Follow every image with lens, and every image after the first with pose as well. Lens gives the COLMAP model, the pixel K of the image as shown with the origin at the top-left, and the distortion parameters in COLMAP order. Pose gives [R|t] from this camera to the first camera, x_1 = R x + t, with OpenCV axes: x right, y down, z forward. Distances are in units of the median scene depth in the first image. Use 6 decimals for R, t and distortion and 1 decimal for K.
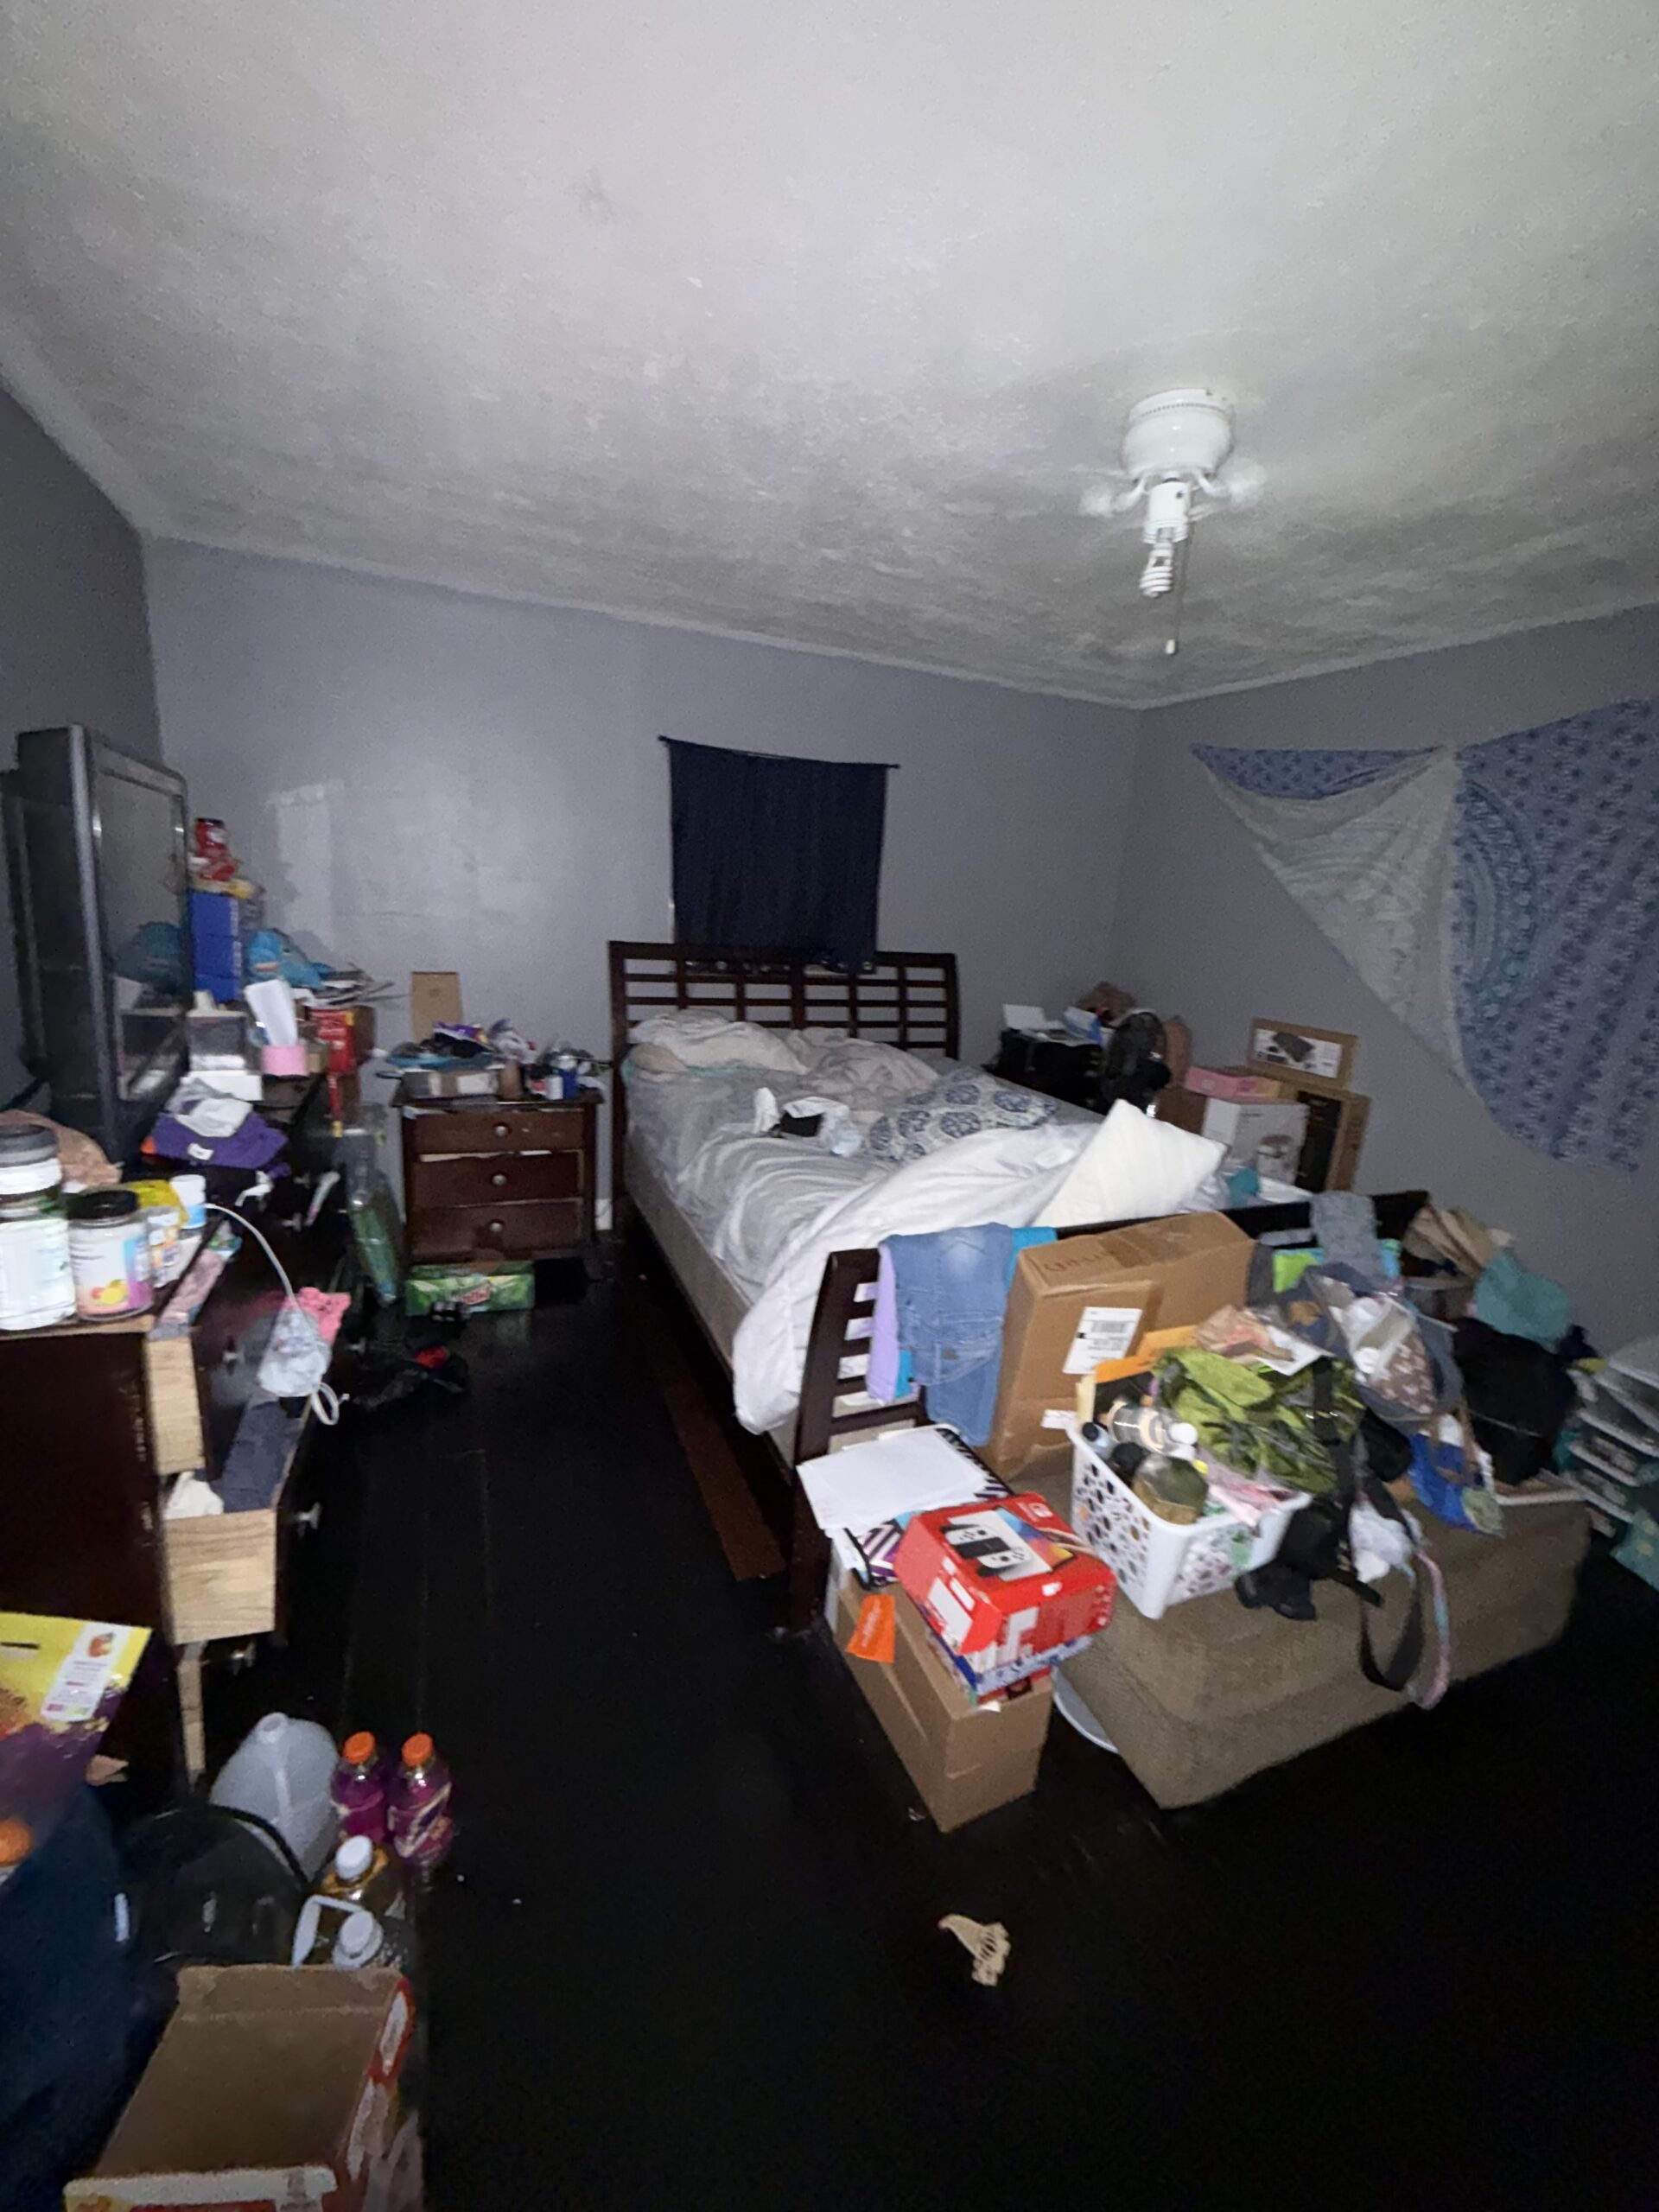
lens RADIAL K [[883.7, 0, 833.2], [0, 883.7, 1104.2], [0, 0, 1]] dist [-0.000517, 0.000150]
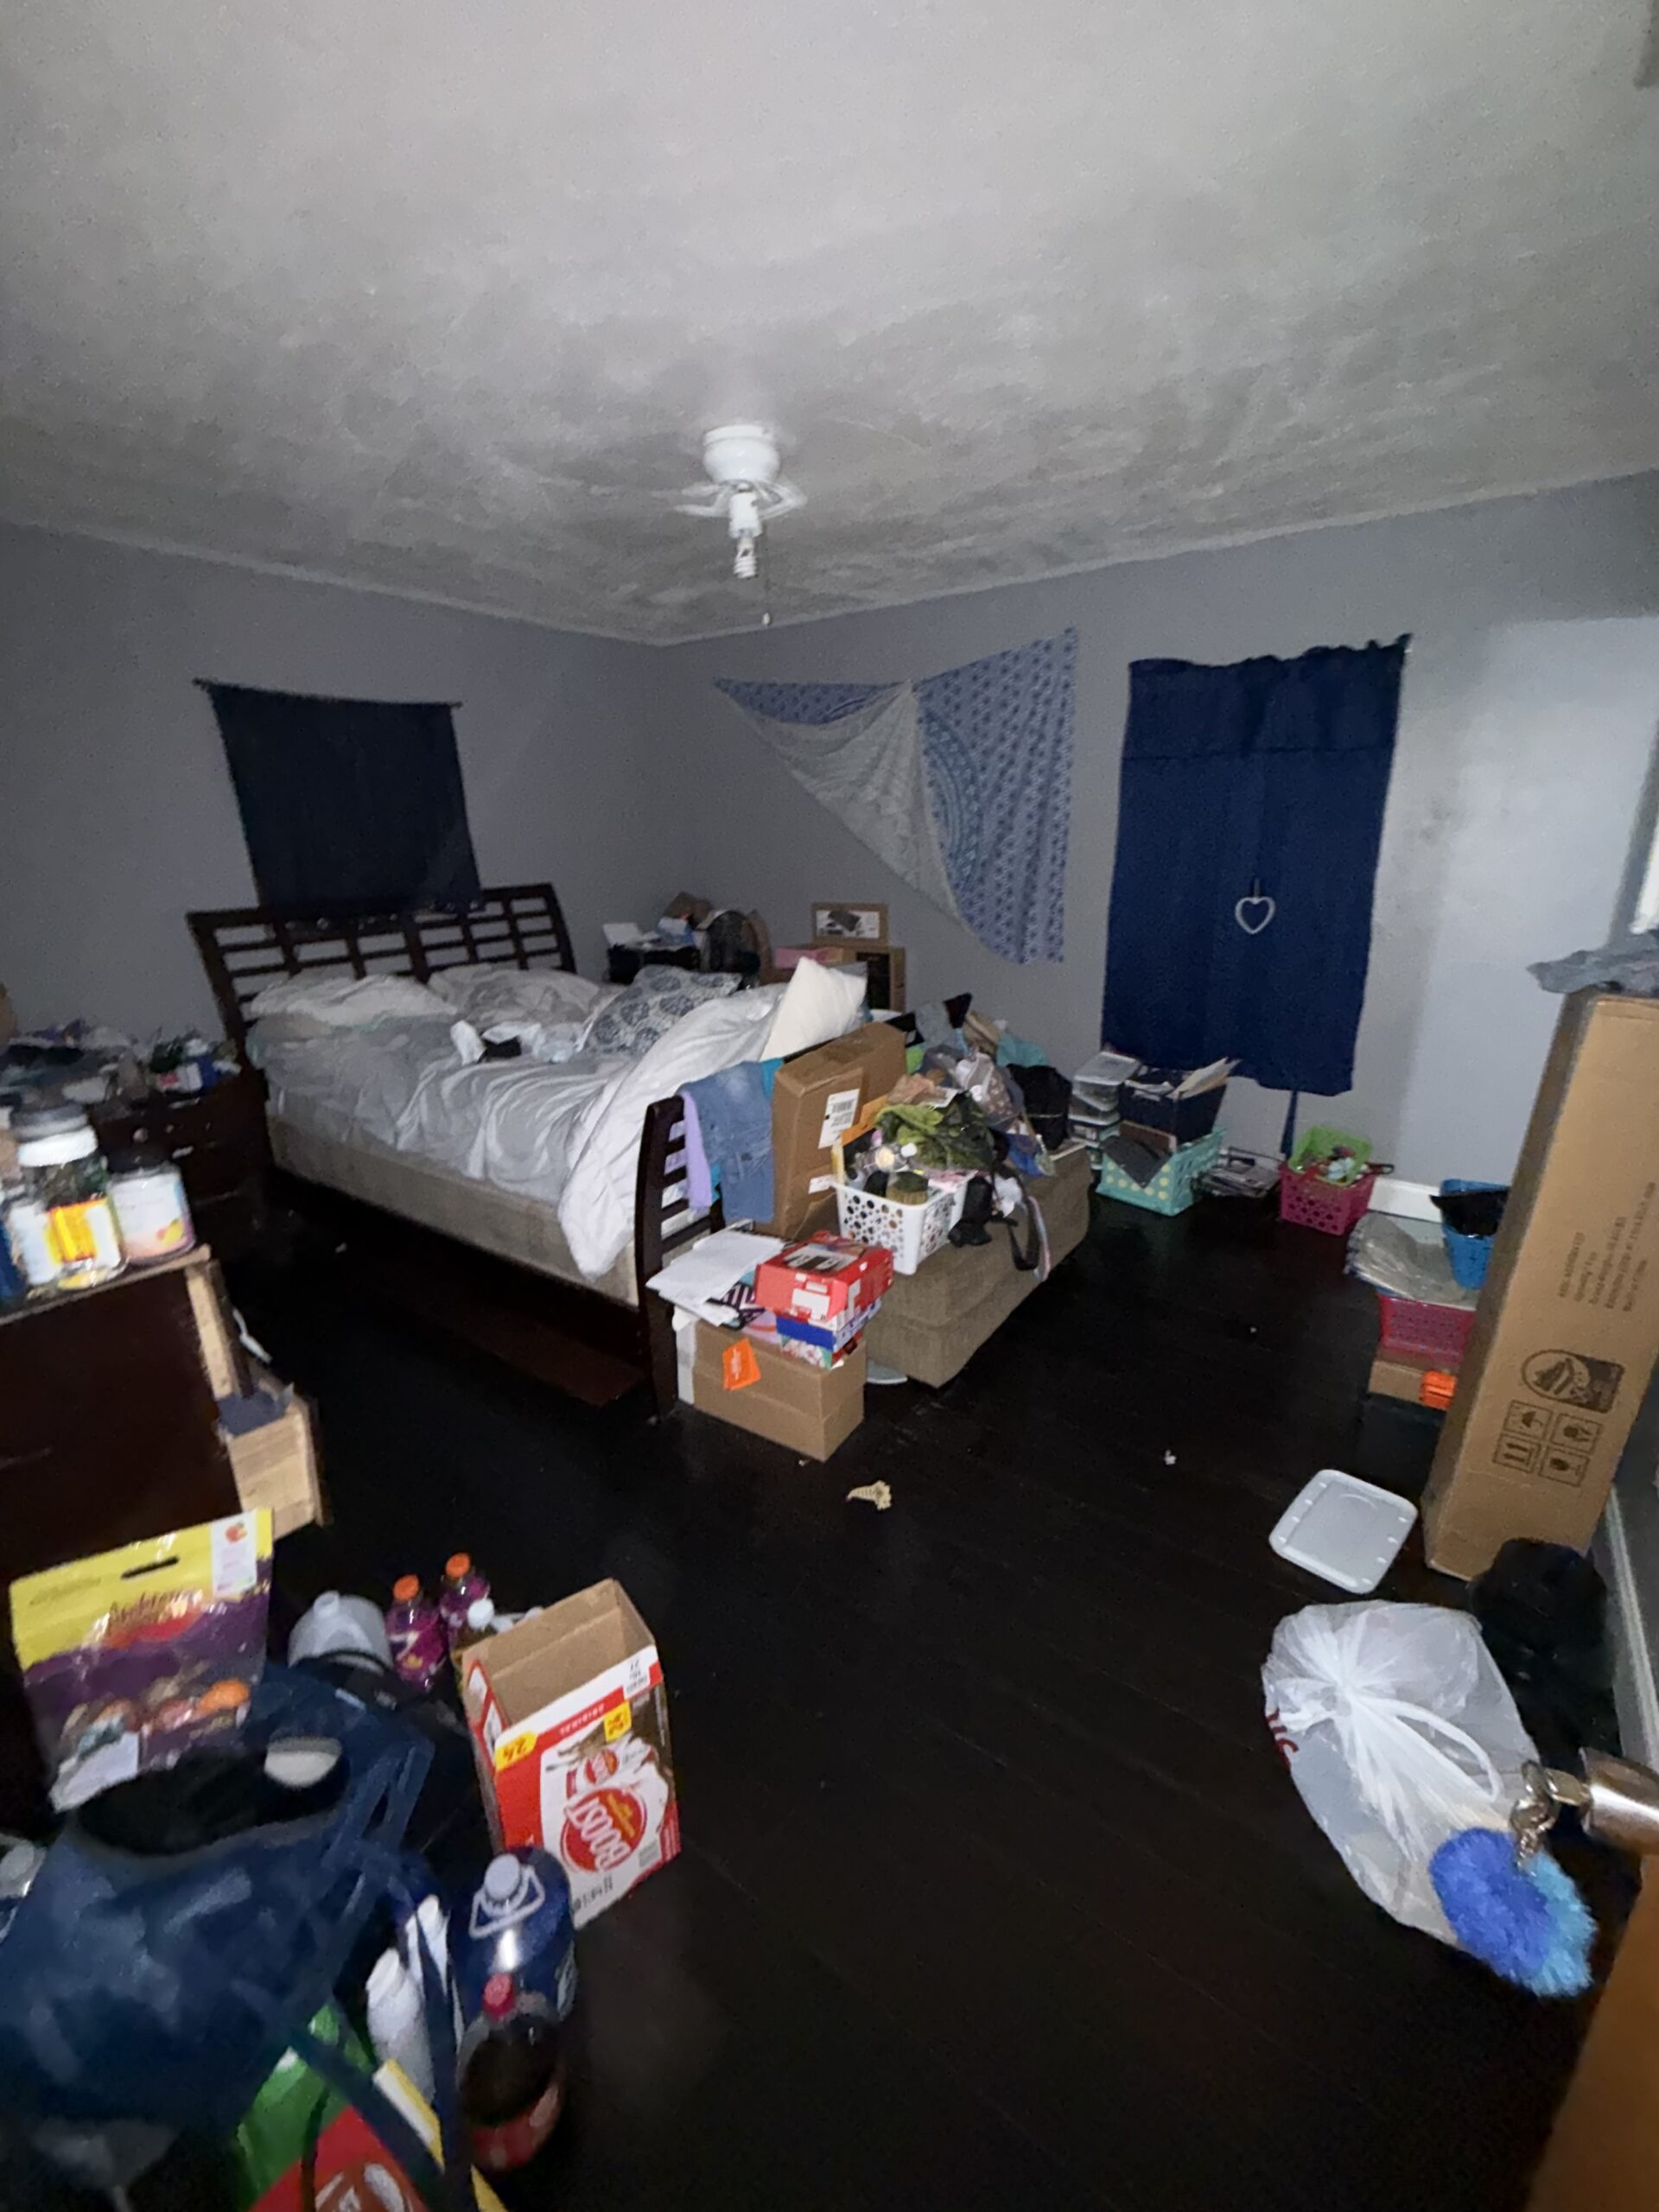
lens RADIAL K [[883.7, 0, 828.1], [0, 883.7, 1108.2], [0, 0, 1]] dist [-0.000517, 0.000150]
pose [[0.845113, -0.244486, 0.475405, -0.256883], [0.205864, 0.969548, 0.132651, 0.035186], [-0.493360, -0.014236, 0.869709, -0.166032]]
